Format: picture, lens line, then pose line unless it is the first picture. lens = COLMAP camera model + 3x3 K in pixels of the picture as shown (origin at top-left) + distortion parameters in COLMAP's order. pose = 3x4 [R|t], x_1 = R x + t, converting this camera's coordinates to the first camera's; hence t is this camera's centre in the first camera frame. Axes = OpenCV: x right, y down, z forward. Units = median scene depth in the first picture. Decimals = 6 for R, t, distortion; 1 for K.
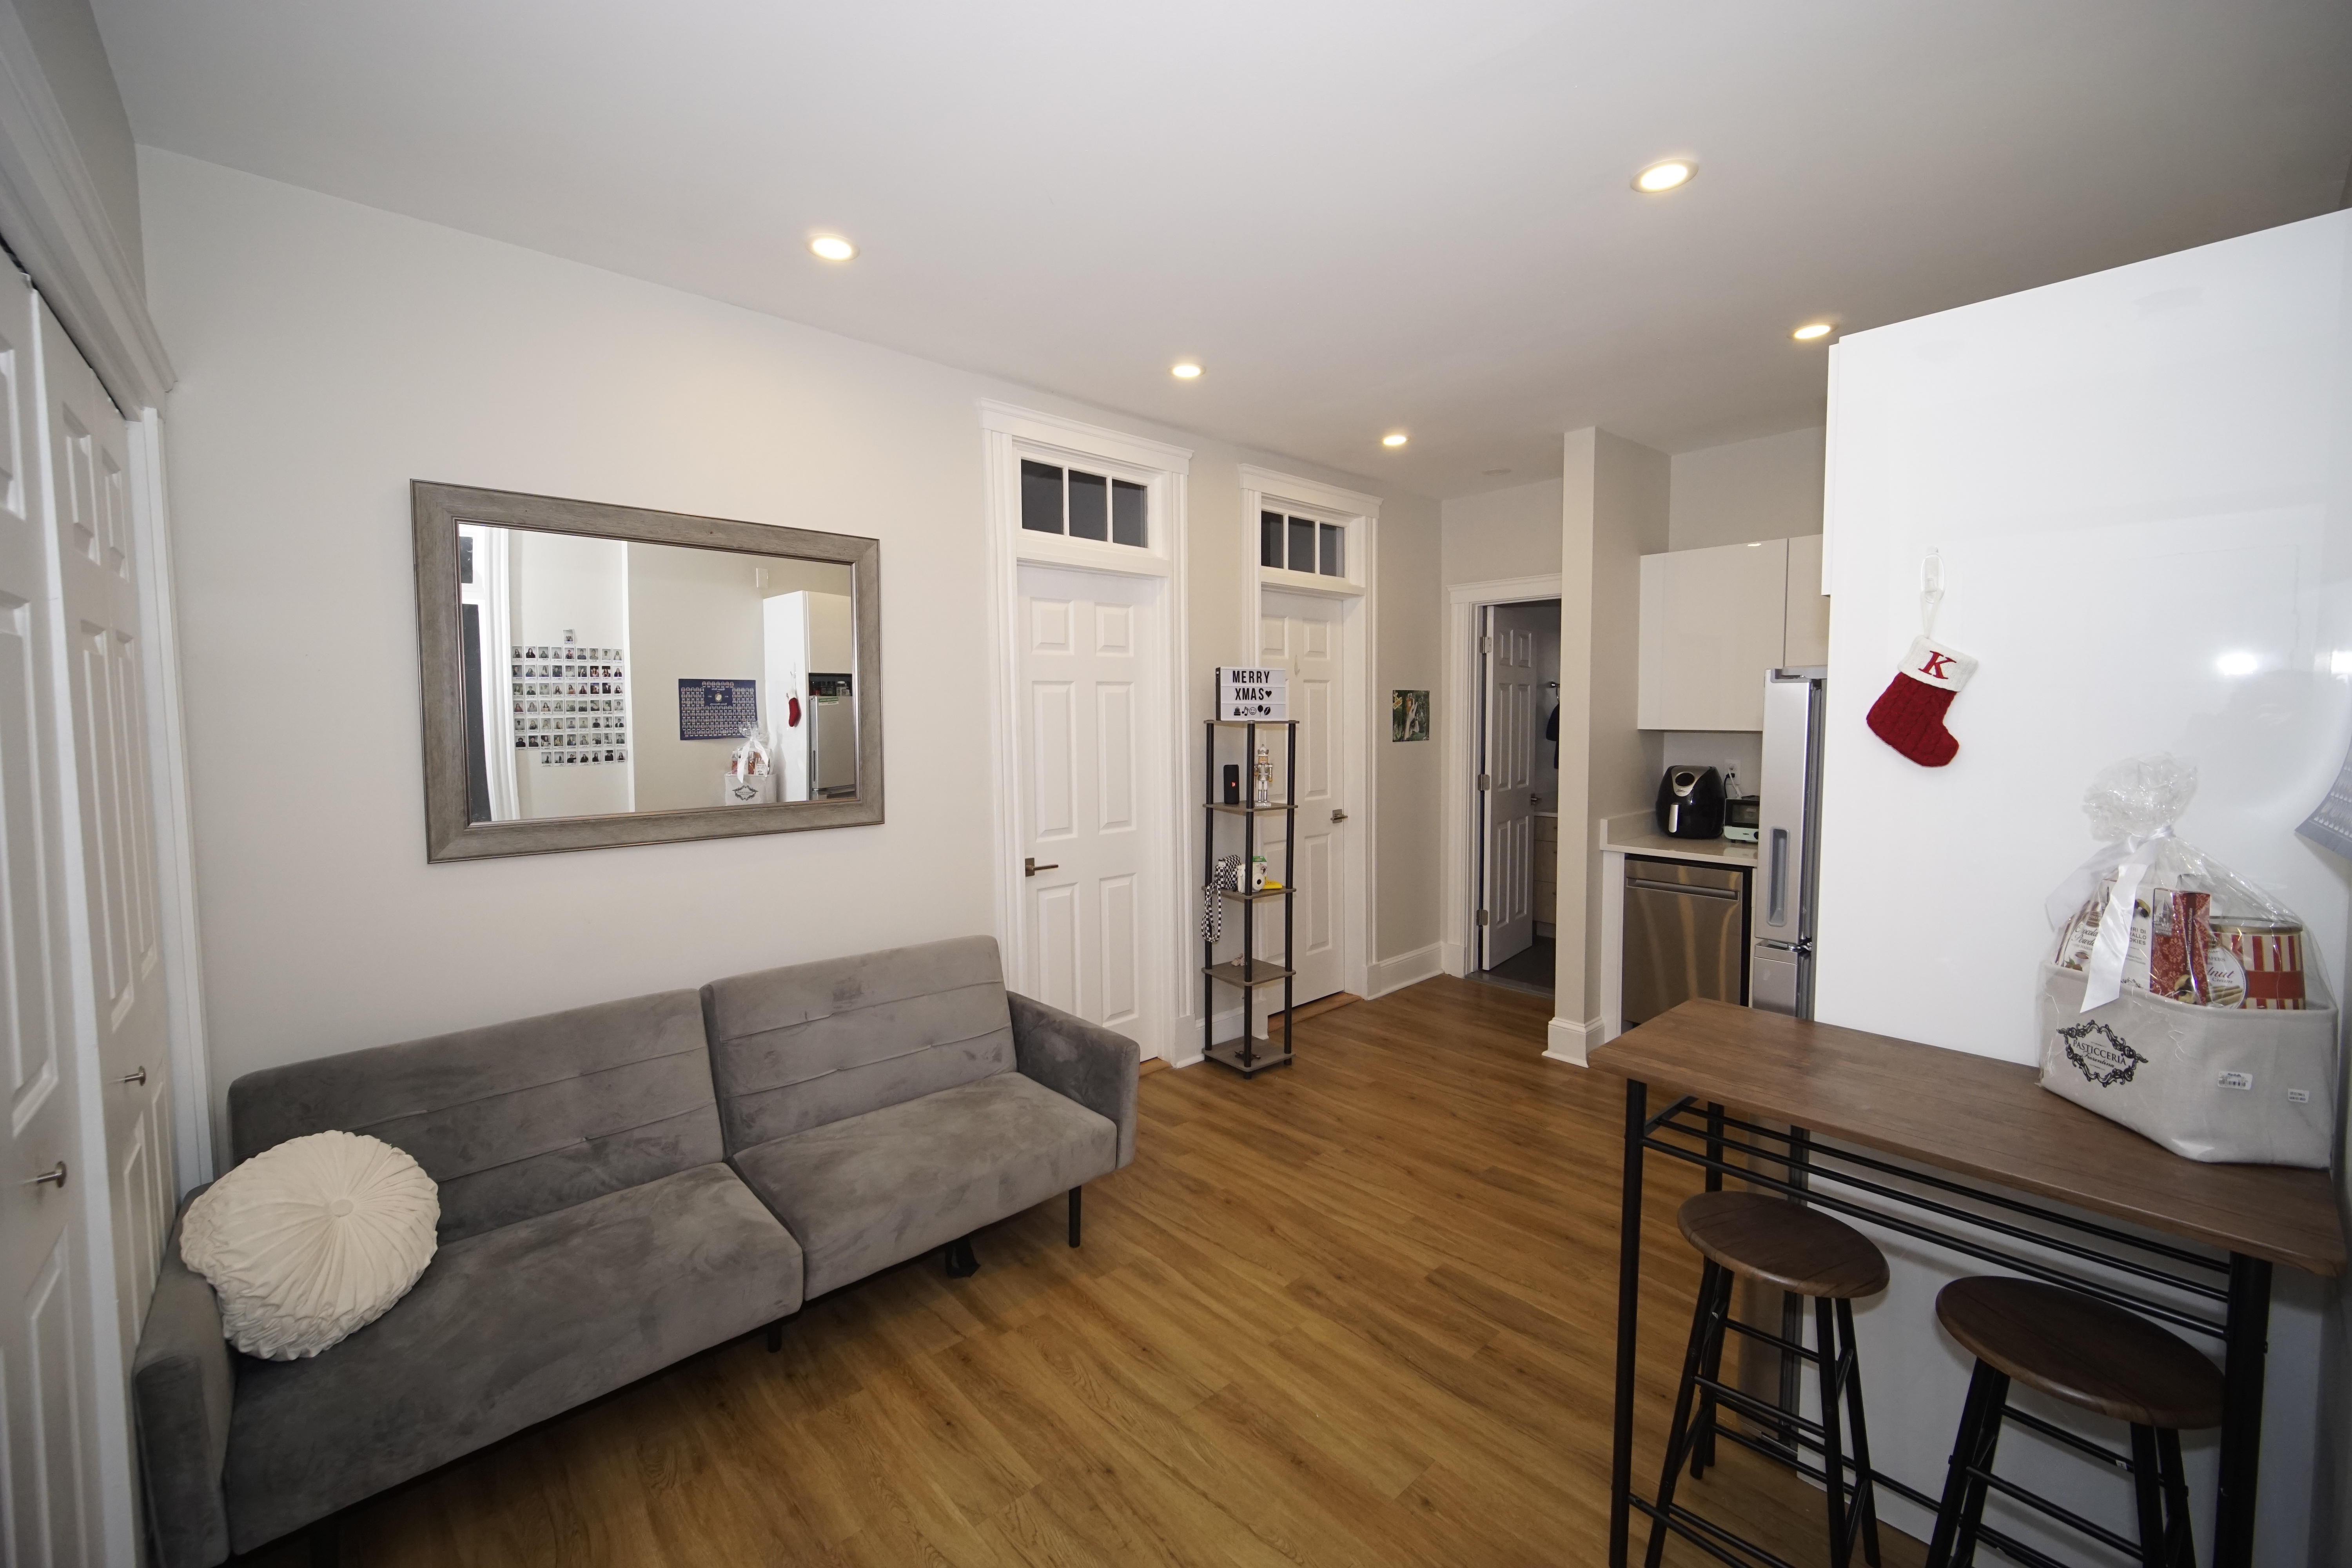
lens RADIAL K [[928.2, 0, 1157.8], [0, 928.2, 768.2], [0, 0, 1]] dist [-0.010205, 0.002145]
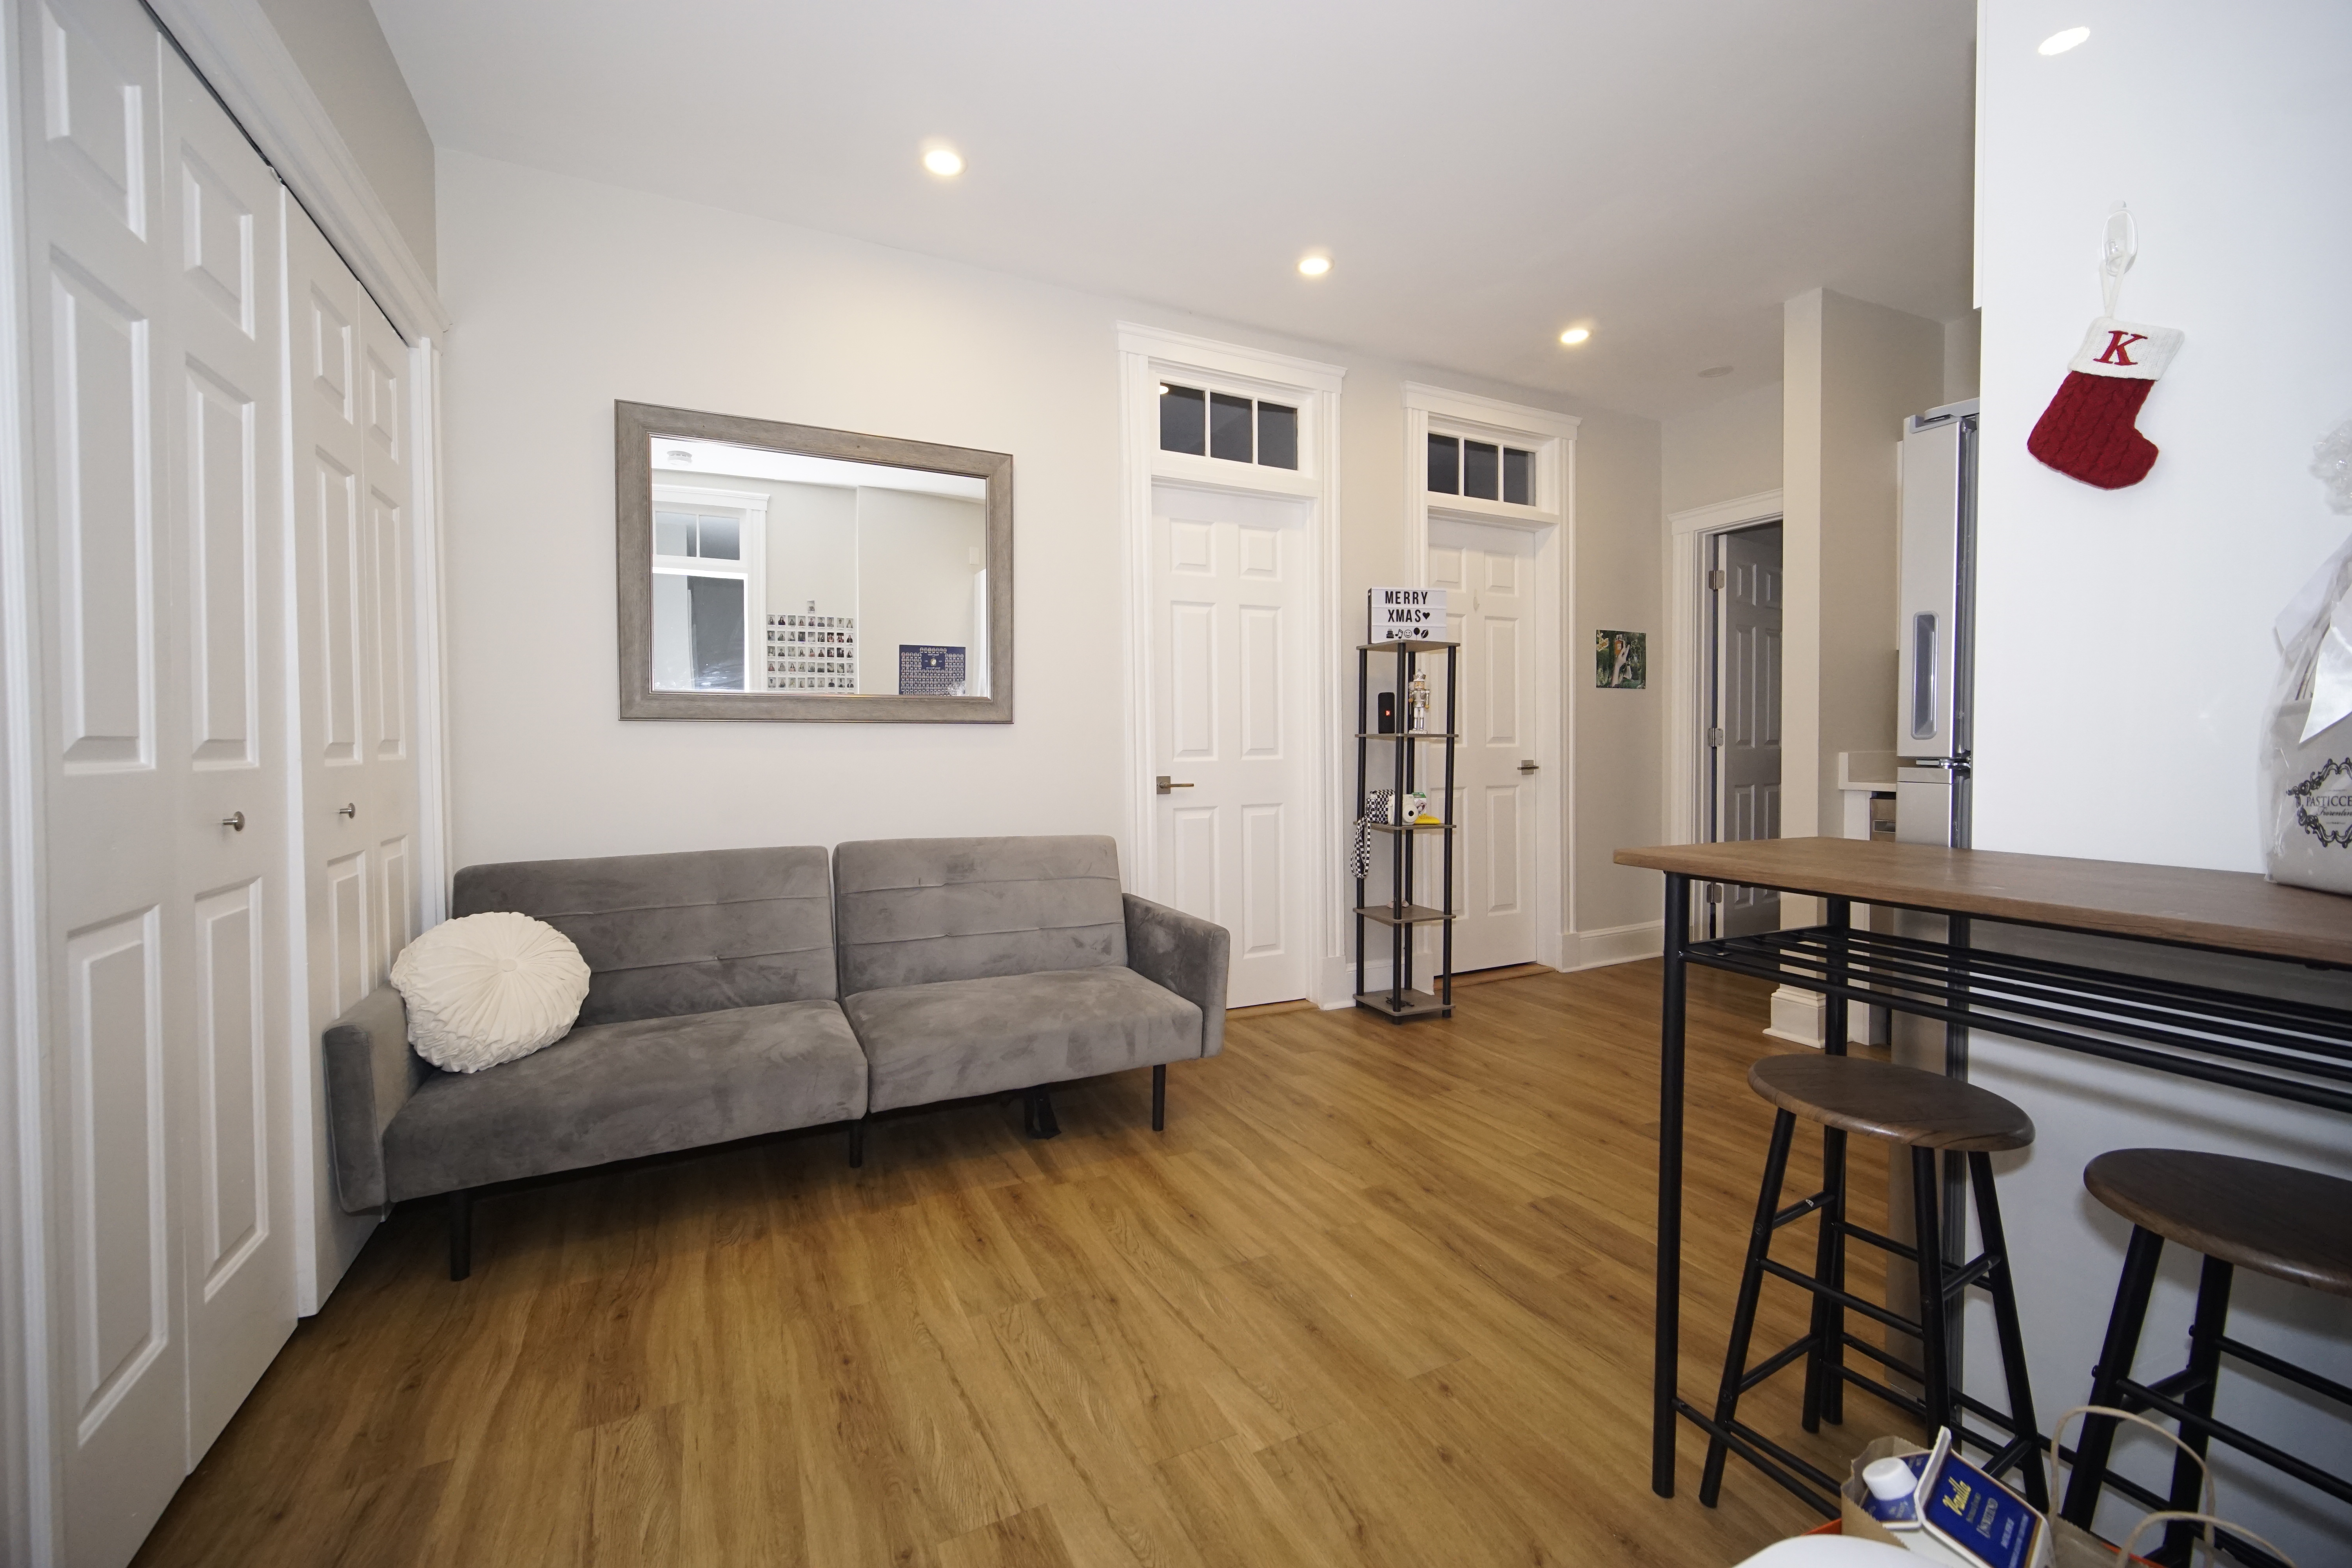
lens RADIAL K [[928.2, 0, 1158.1], [0, 928.2, 769.1], [0, 0, 1]] dist [-0.010205, 0.002145]
pose [[0.960639, 0.009170, -0.277649, 0.210199], [-0.018223, 0.999382, -0.030044, 0.188934], [0.277202, 0.033921, 0.960213, 0.049332]]
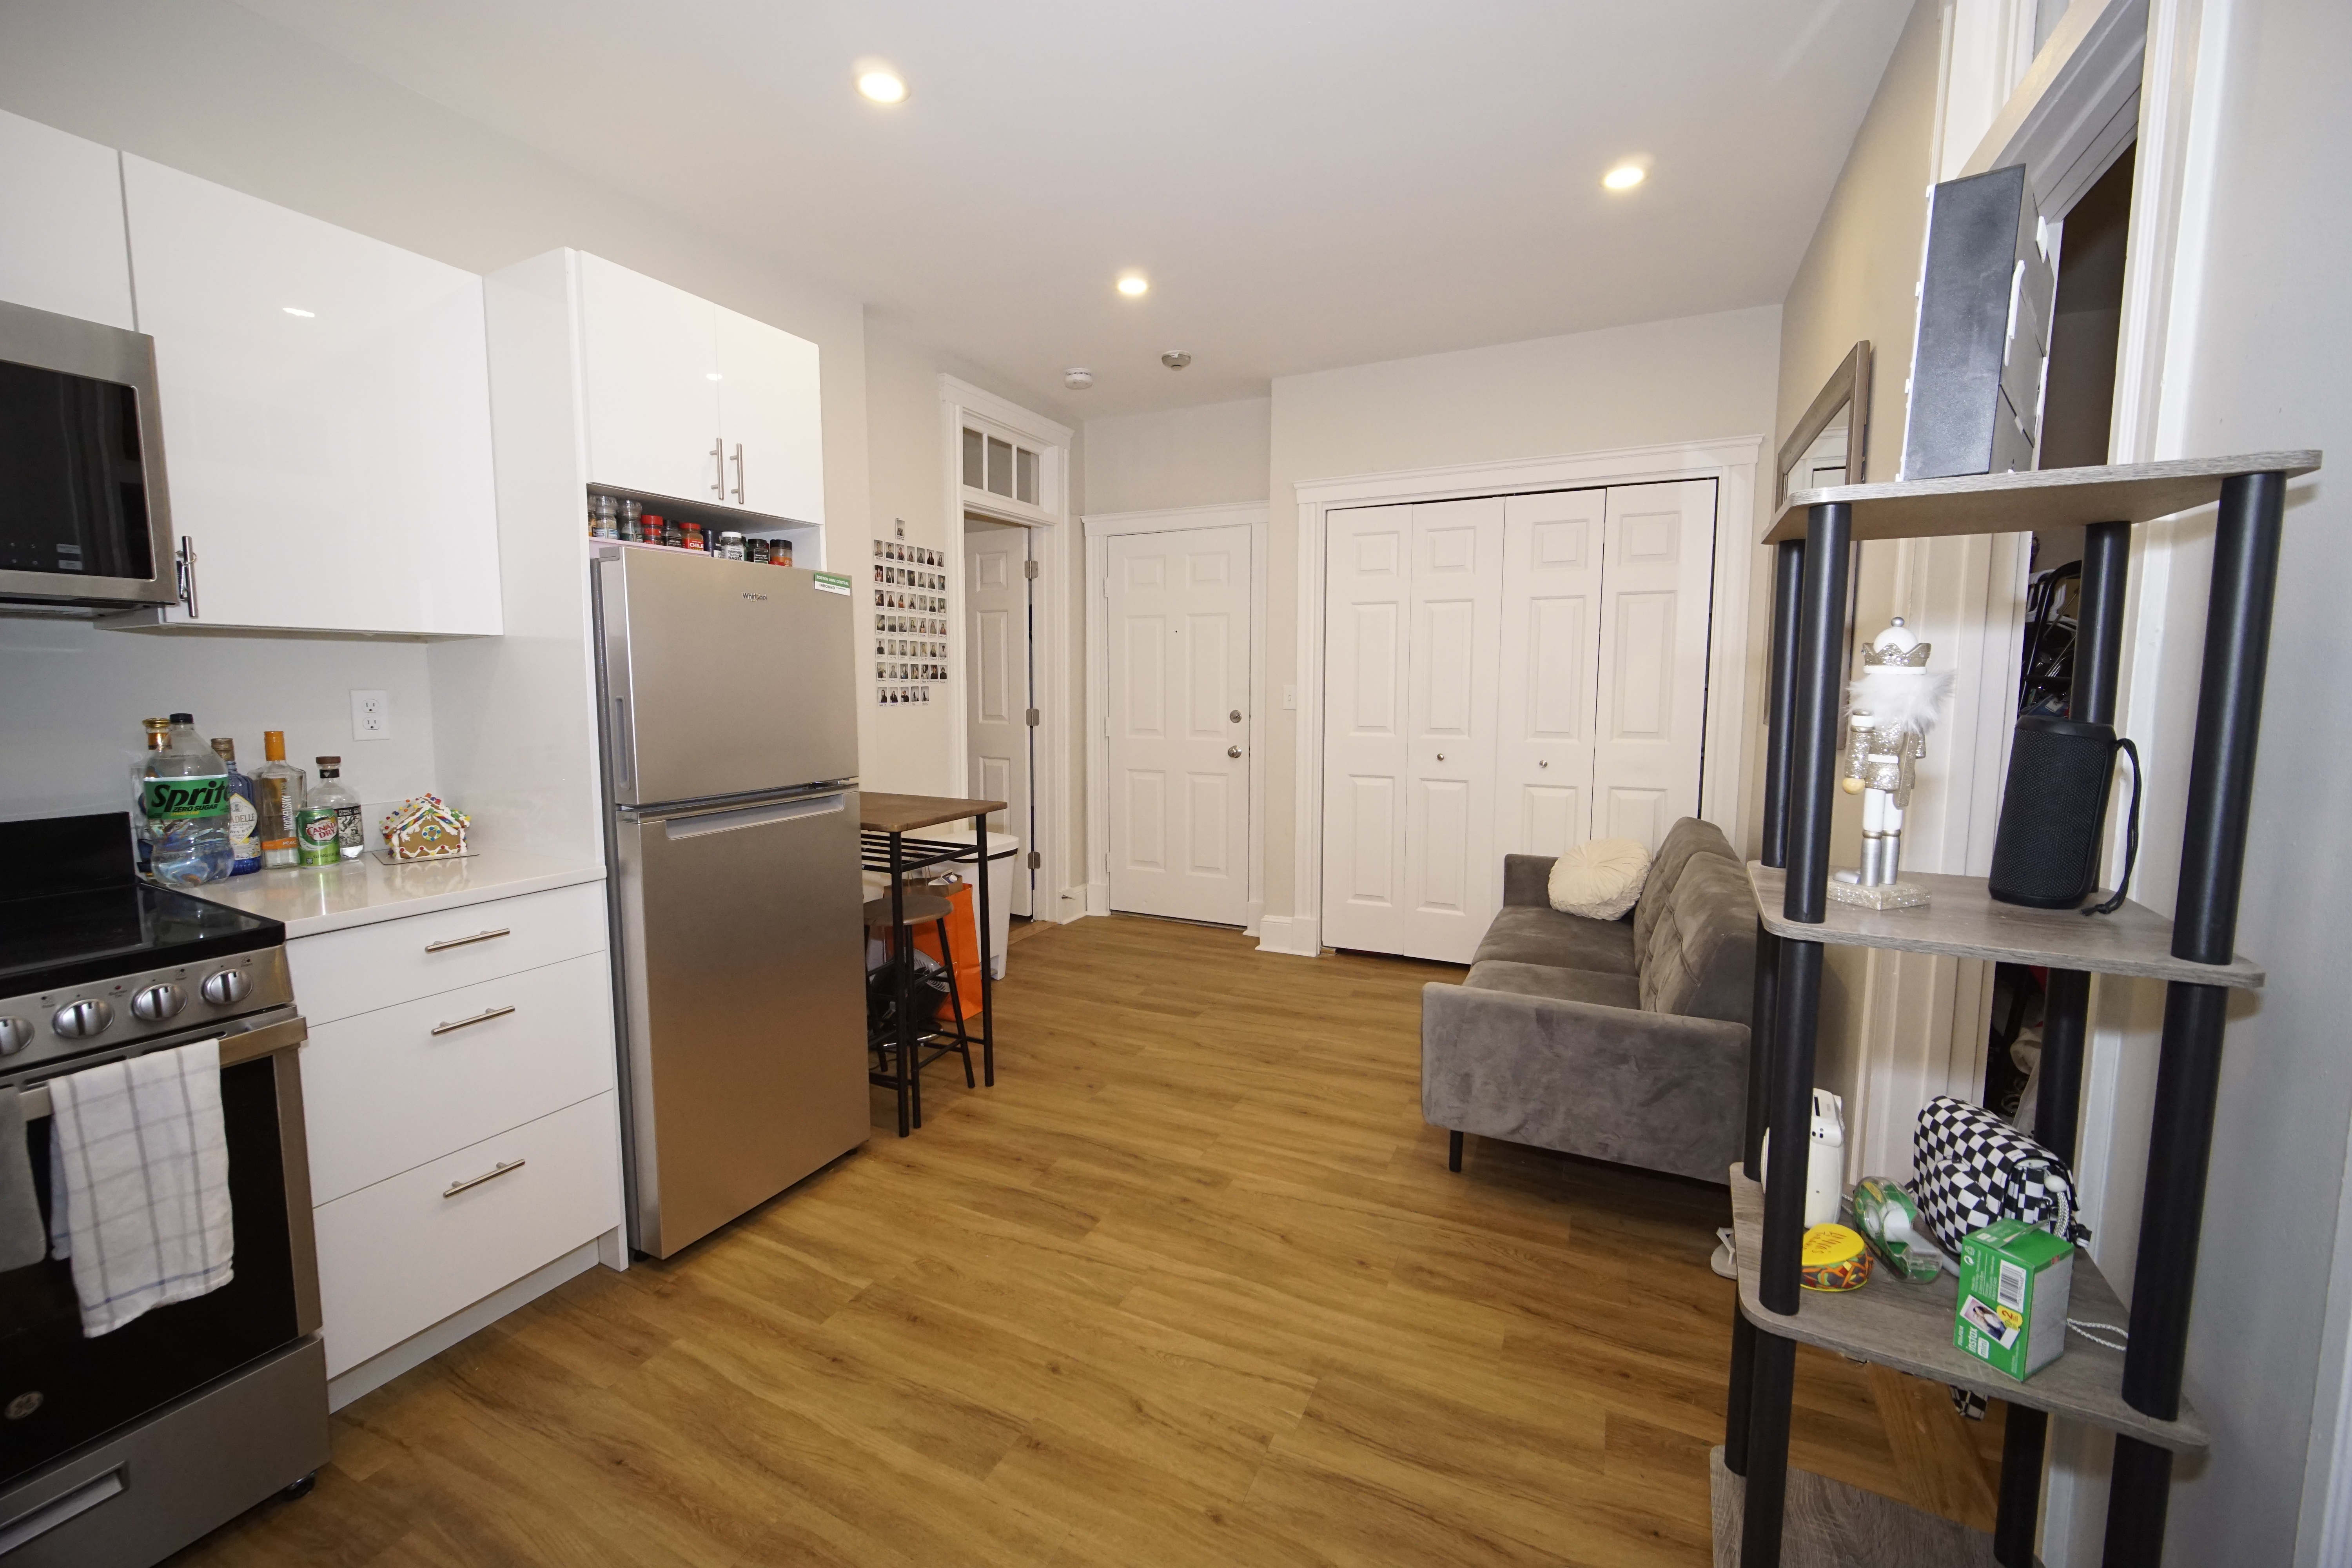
lens RADIAL K [[928.2, 0, 1157.5], [0, 928.2, 771.0], [0, 0, 1]] dist [-0.010205, 0.002145]
pose [[-0.929884, 0.045947, -0.364972, 0.604553], [-0.013955, 0.987048, 0.159817, -0.037261], [0.367588, 0.153704, -0.917199, 1.973366]]
